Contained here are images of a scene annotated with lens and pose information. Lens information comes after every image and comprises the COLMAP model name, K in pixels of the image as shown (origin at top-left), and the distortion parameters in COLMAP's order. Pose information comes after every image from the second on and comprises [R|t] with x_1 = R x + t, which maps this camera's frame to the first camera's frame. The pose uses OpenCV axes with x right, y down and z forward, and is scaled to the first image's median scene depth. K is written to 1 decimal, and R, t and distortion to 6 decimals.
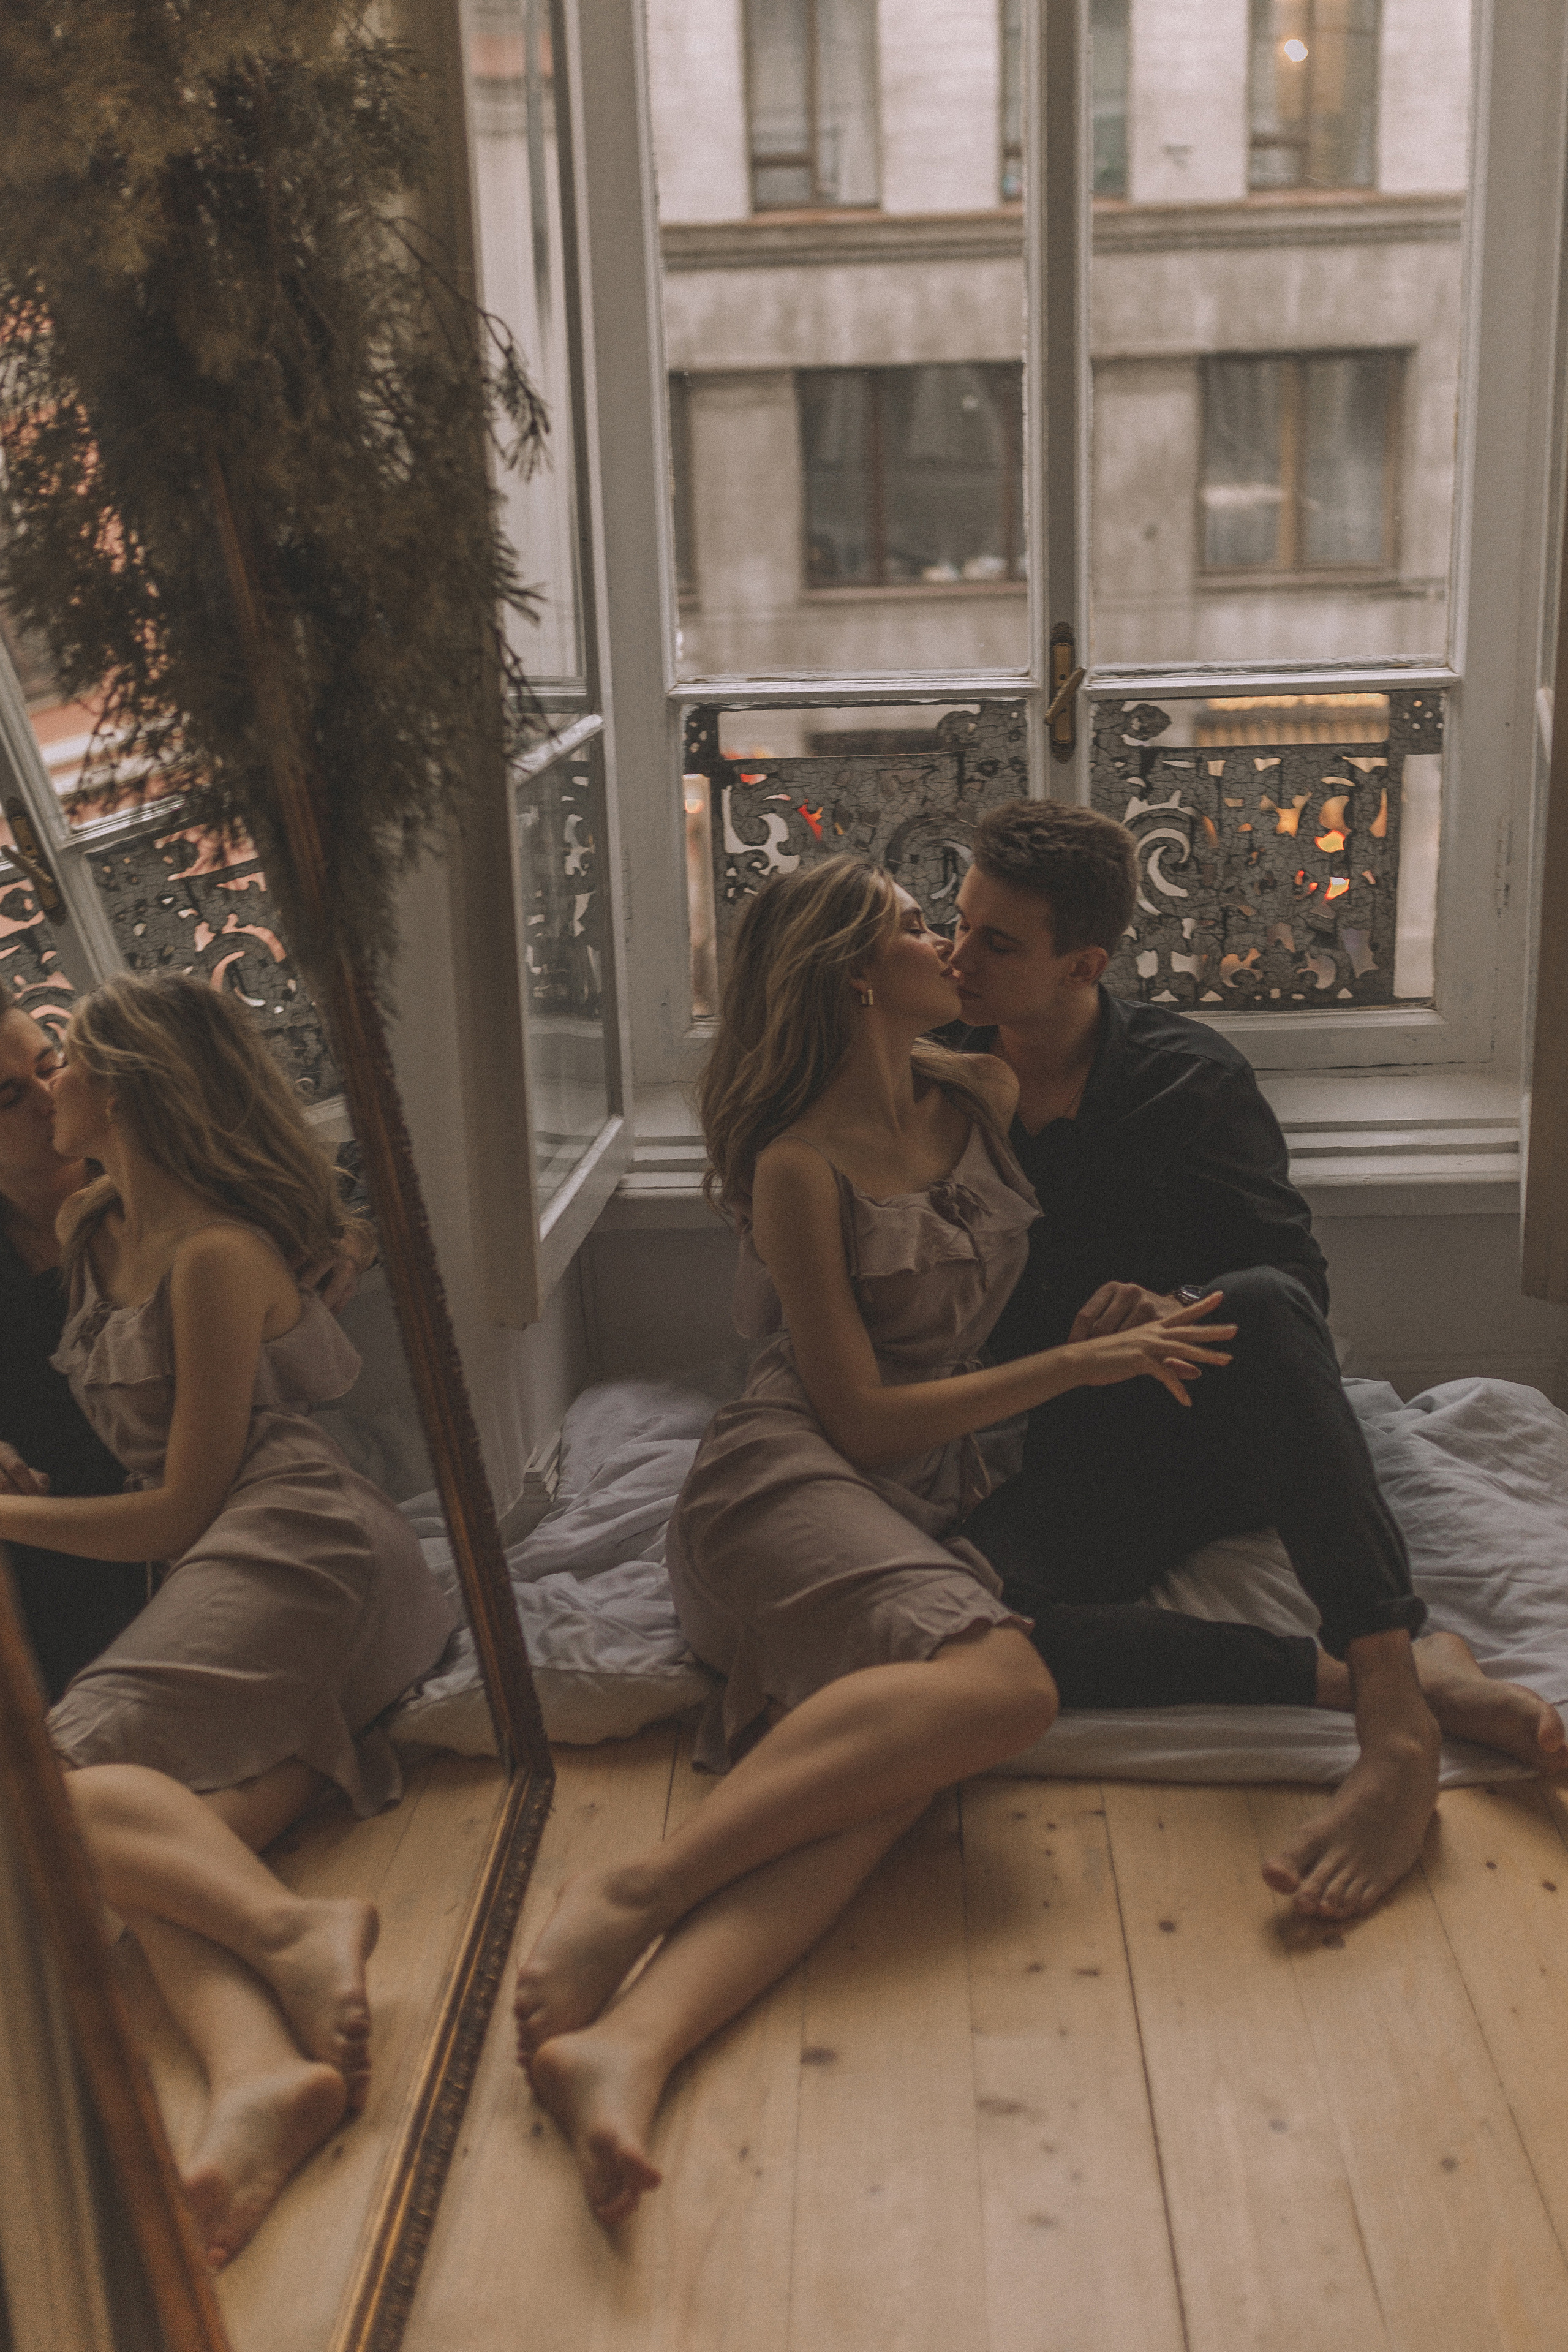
lens RADIAL K [[2499.5, 0, 793.1], [0, 2499.5, 1177.6], [0, 0, 1]] dist [0.000000, 0.000000]
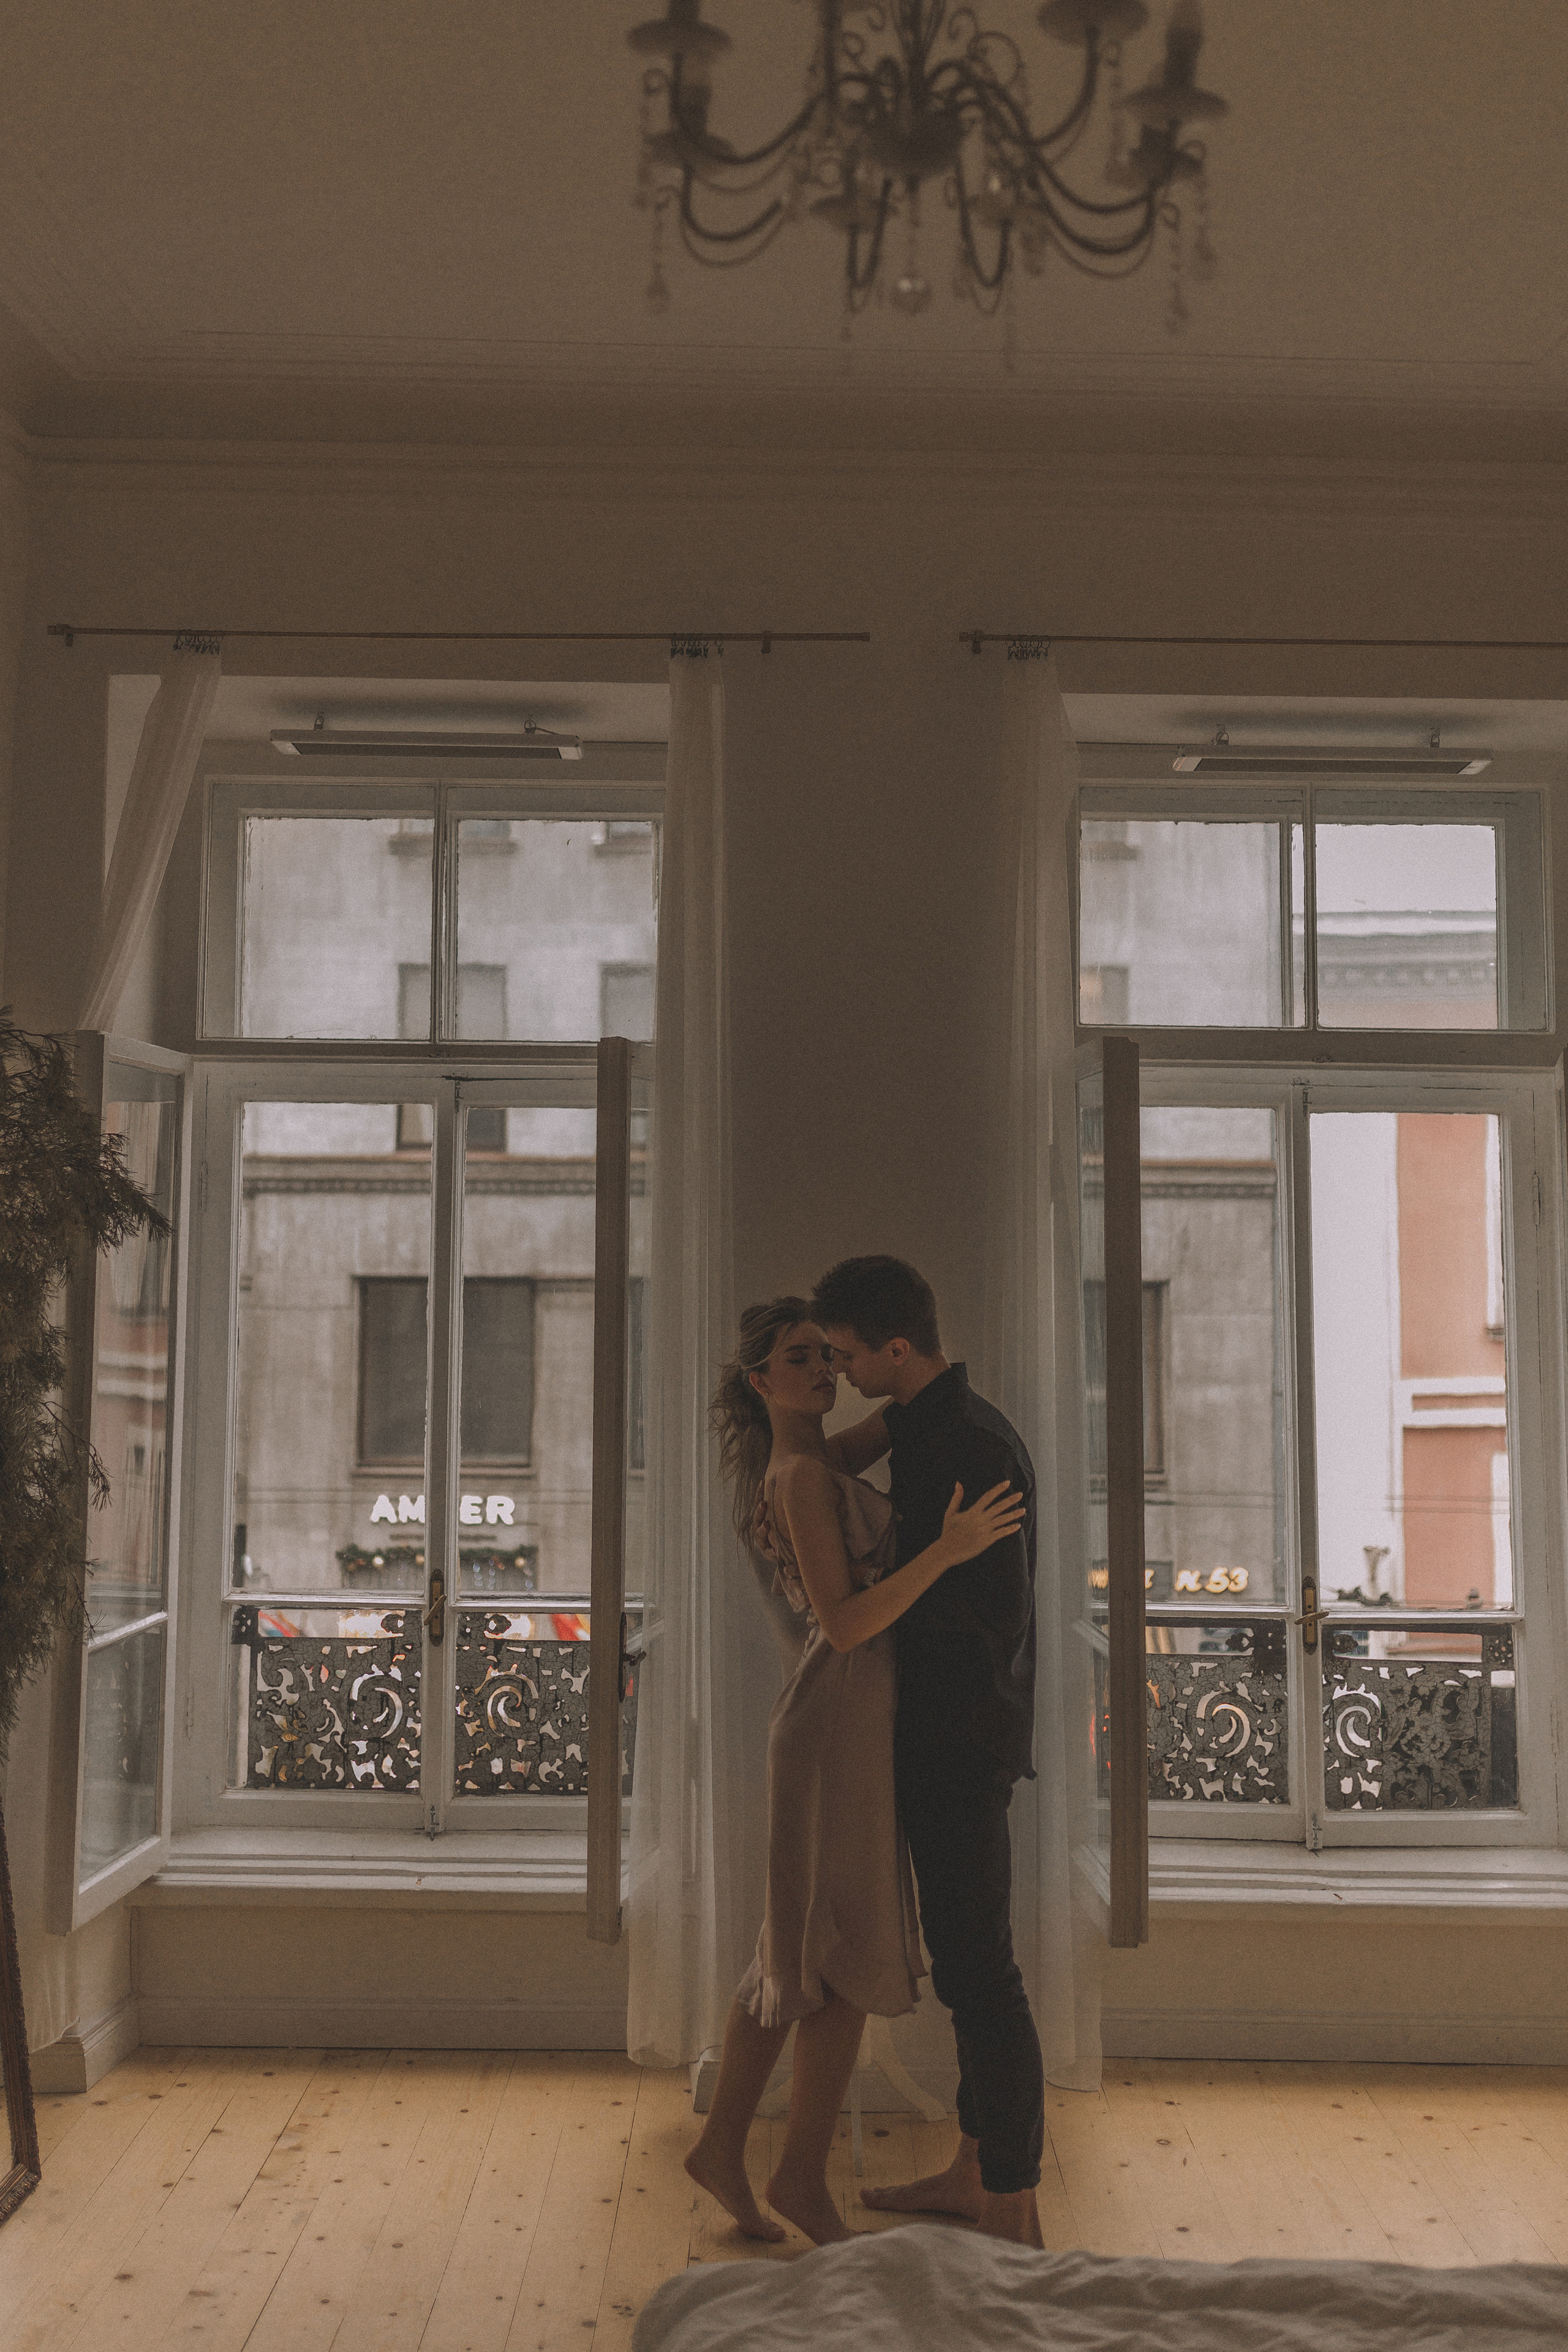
lens RADIAL K [[2442.7, 0, 732.4], [0, 2442.7, 1091.0], [0, 0, 1]] dist [0.010758, 0.000000]
pose [[0.998931, 0.043722, 0.014990, 0.269097], [-0.035081, 0.928372, -0.369992, 0.104883], [-0.030094, 0.369071, 0.928914, -0.774779]]
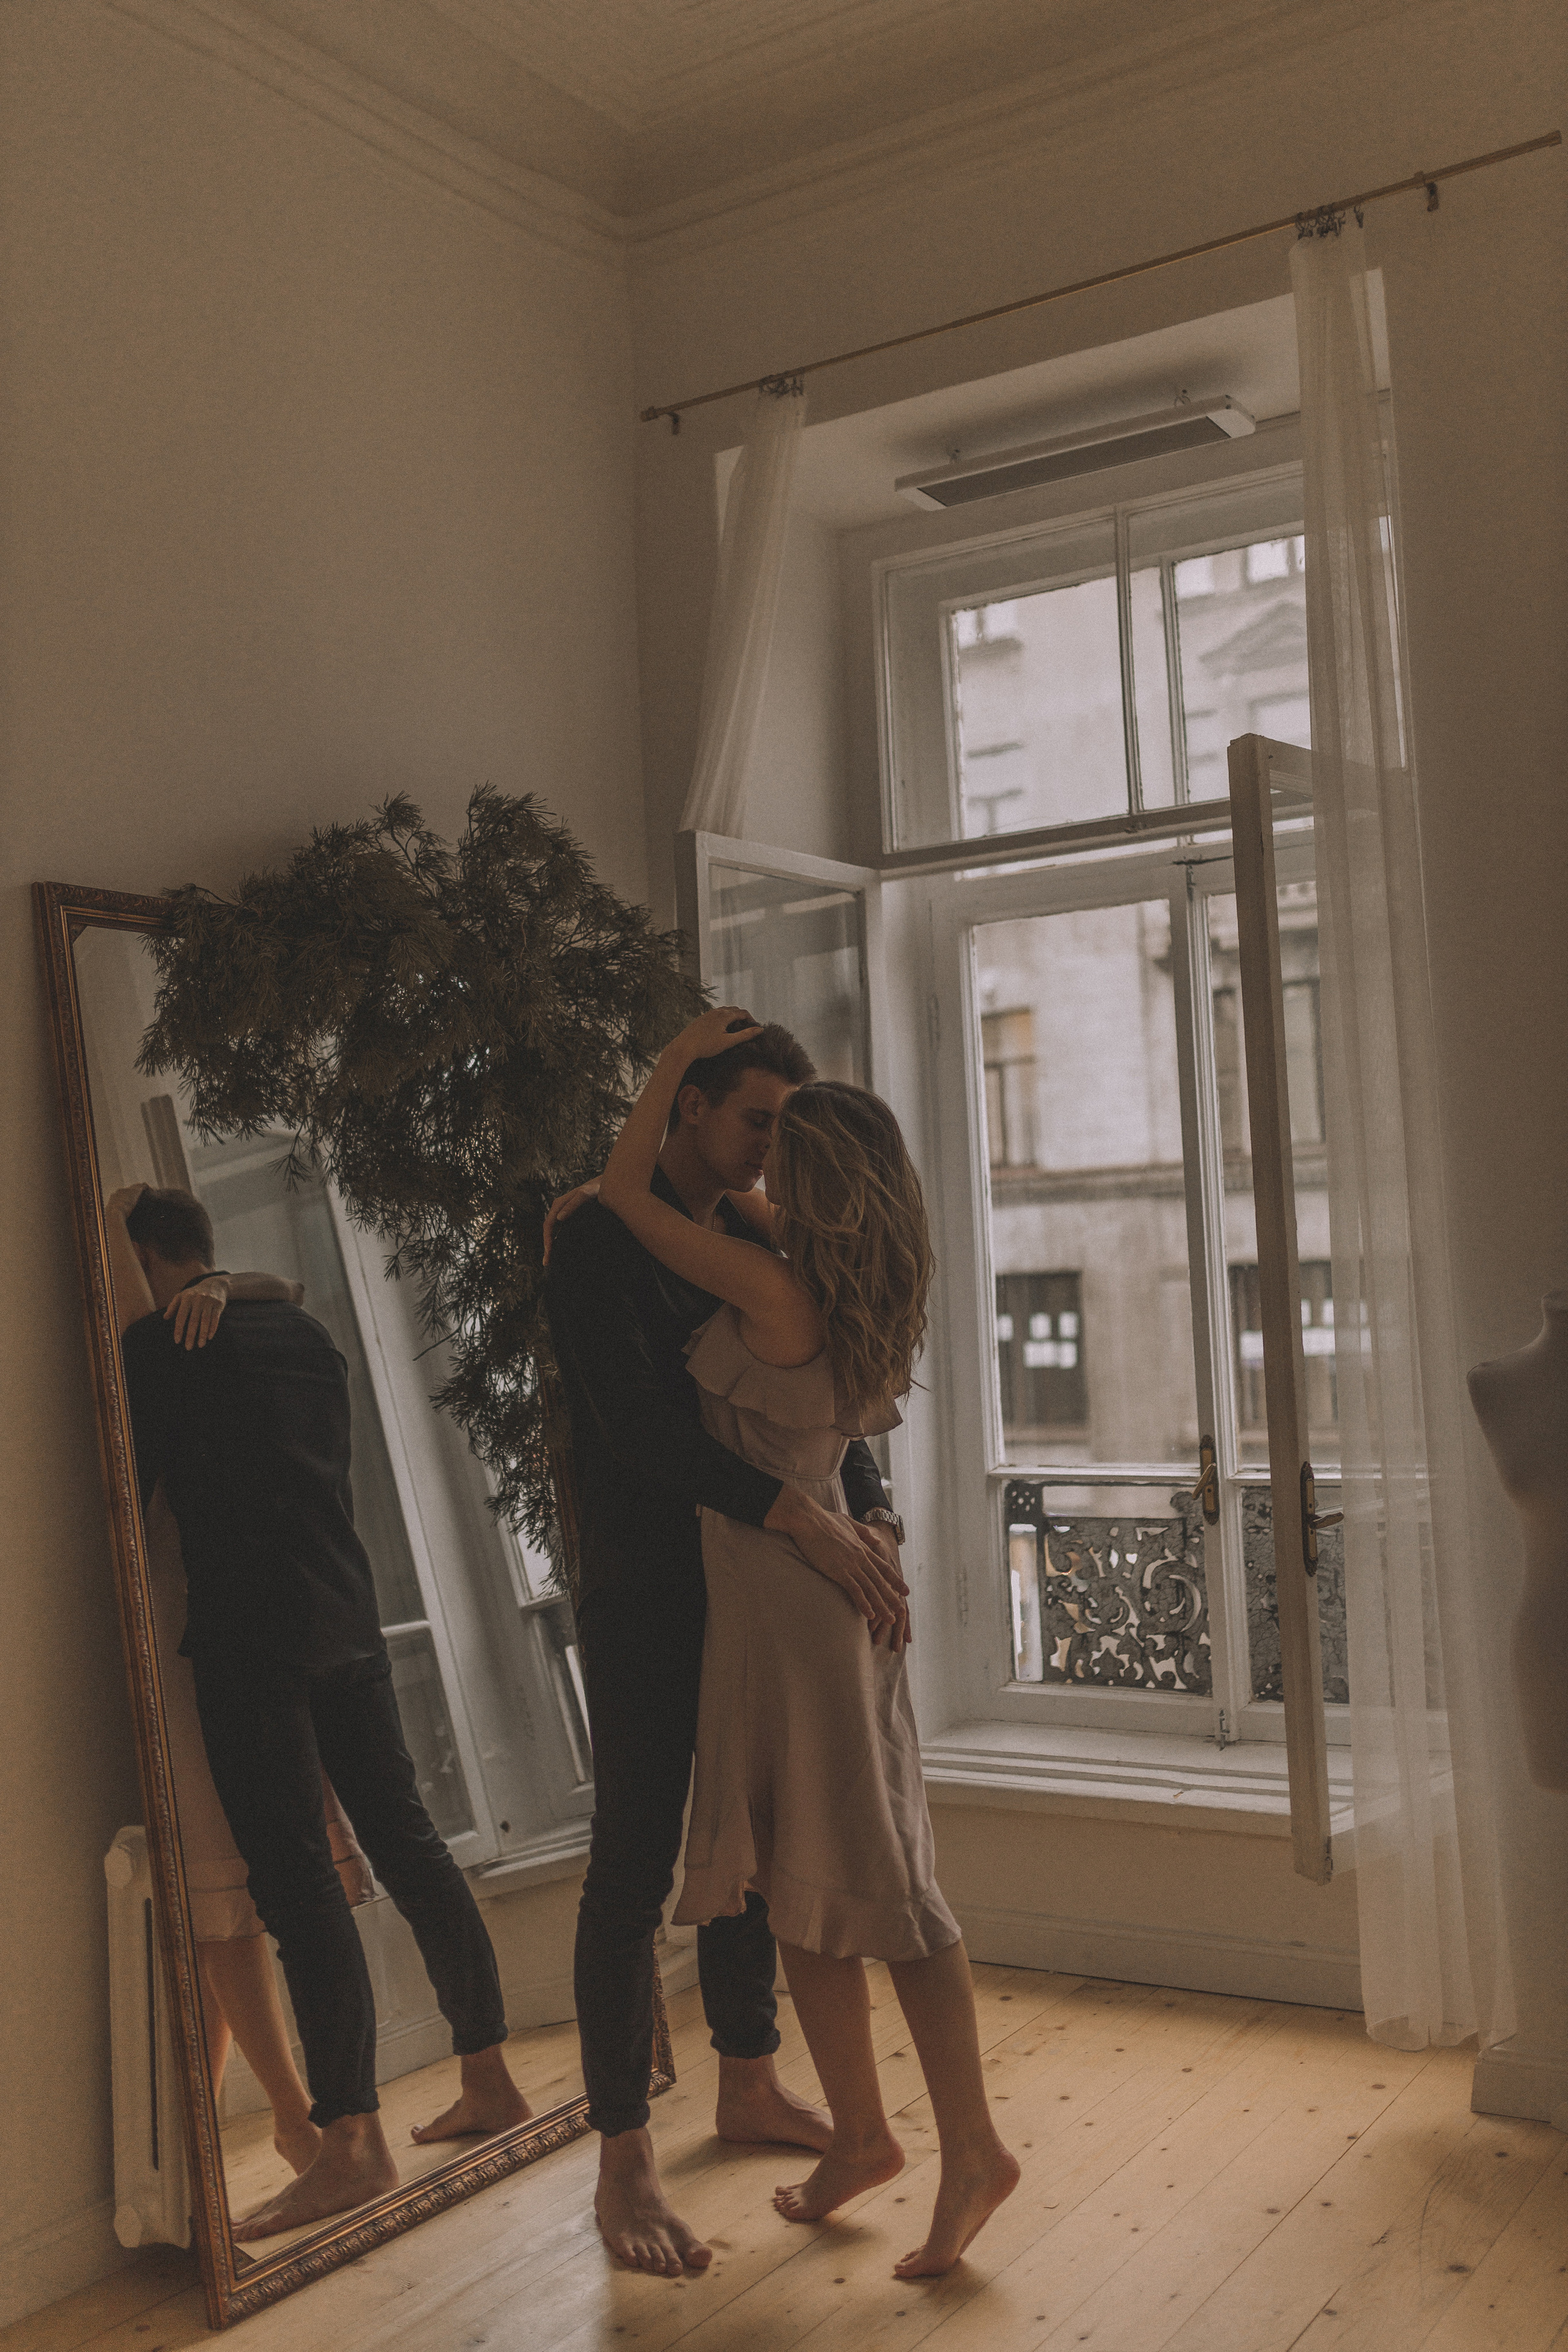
lens RADIAL K [[2195.1, 0, 789.5], [0, 2195.1, 1178.0], [0, 0, 1]] dist [0.001155, 0.000000]
pose [[0.863566, -0.035071, -0.503014, 0.552848], [-0.133797, 0.945881, -0.295649, 0.064950], [0.486160, 0.322614, 0.812138, -0.286312]]
